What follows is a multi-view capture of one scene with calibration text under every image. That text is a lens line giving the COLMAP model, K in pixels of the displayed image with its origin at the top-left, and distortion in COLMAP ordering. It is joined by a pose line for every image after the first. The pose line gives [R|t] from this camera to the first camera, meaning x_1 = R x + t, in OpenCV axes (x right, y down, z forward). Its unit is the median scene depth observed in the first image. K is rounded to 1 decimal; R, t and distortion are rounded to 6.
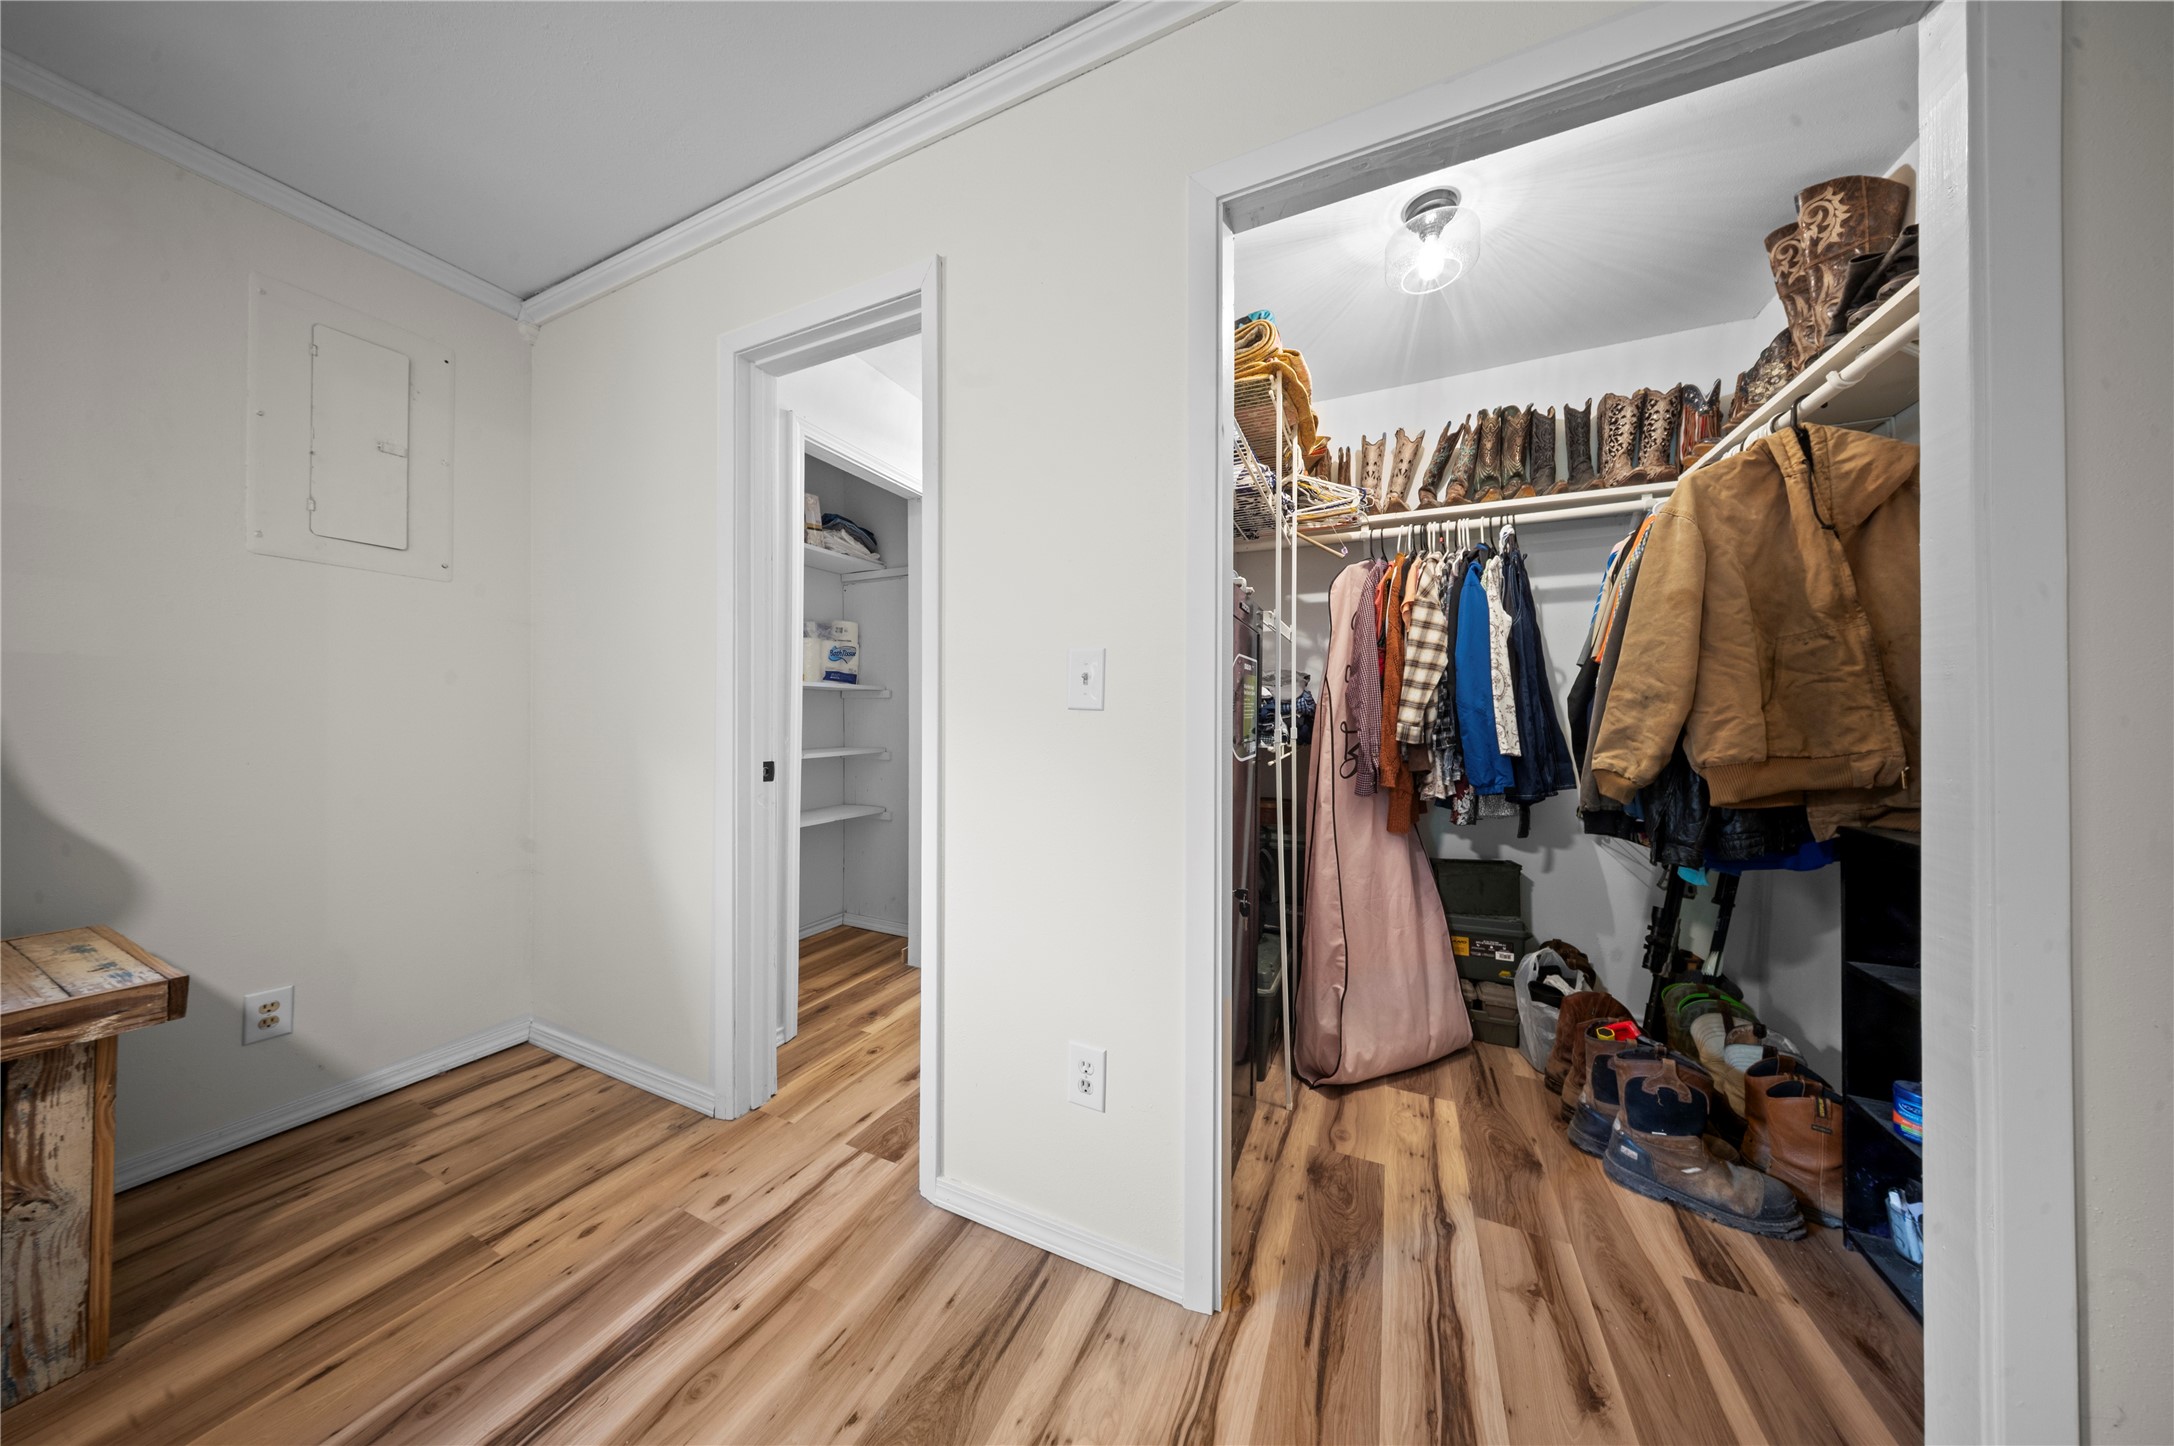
lens RADIAL K [[641.3, 0, 1090.1], [0, 641.3, 721.1], [0, 0, 1]] dist [-0.003270, -0.000052]
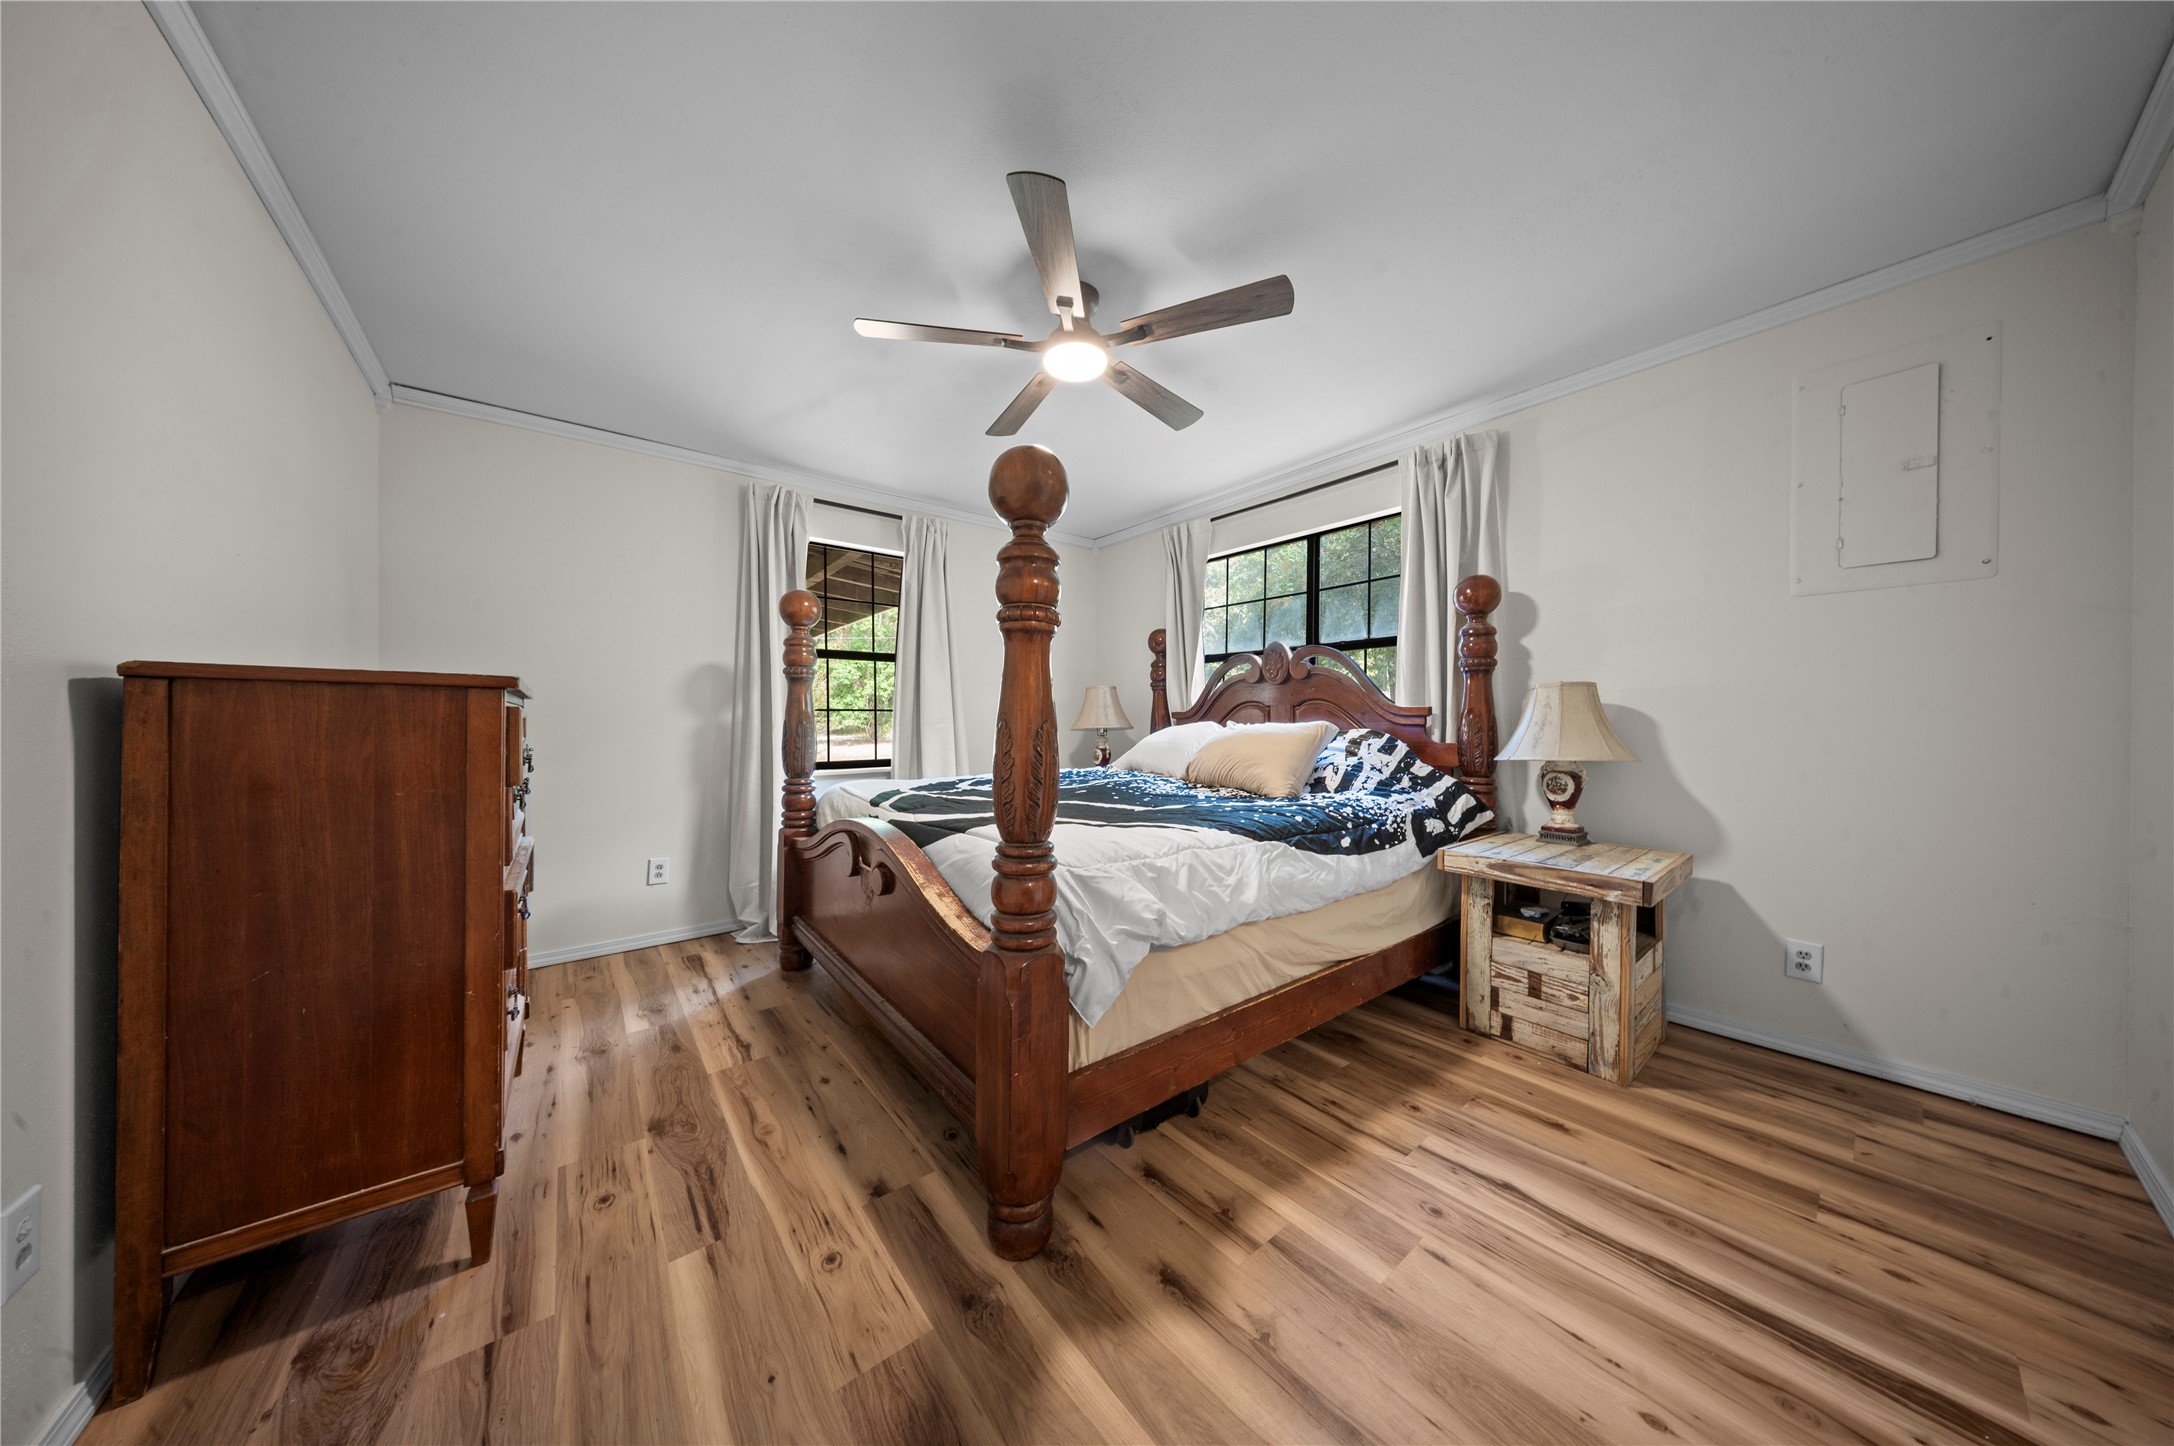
lens RADIAL K [[641.3, 0, 1087.8], [0, 641.3, 721.2], [0, 0, 1]] dist [-0.003270, -0.000052]
pose [[-0.435004, -0.002988, -0.900423, 0.469945], [-0.004293, 0.999990, -0.001245, -0.004113], [0.900418, 0.003324, -0.435013, 0.277229]]
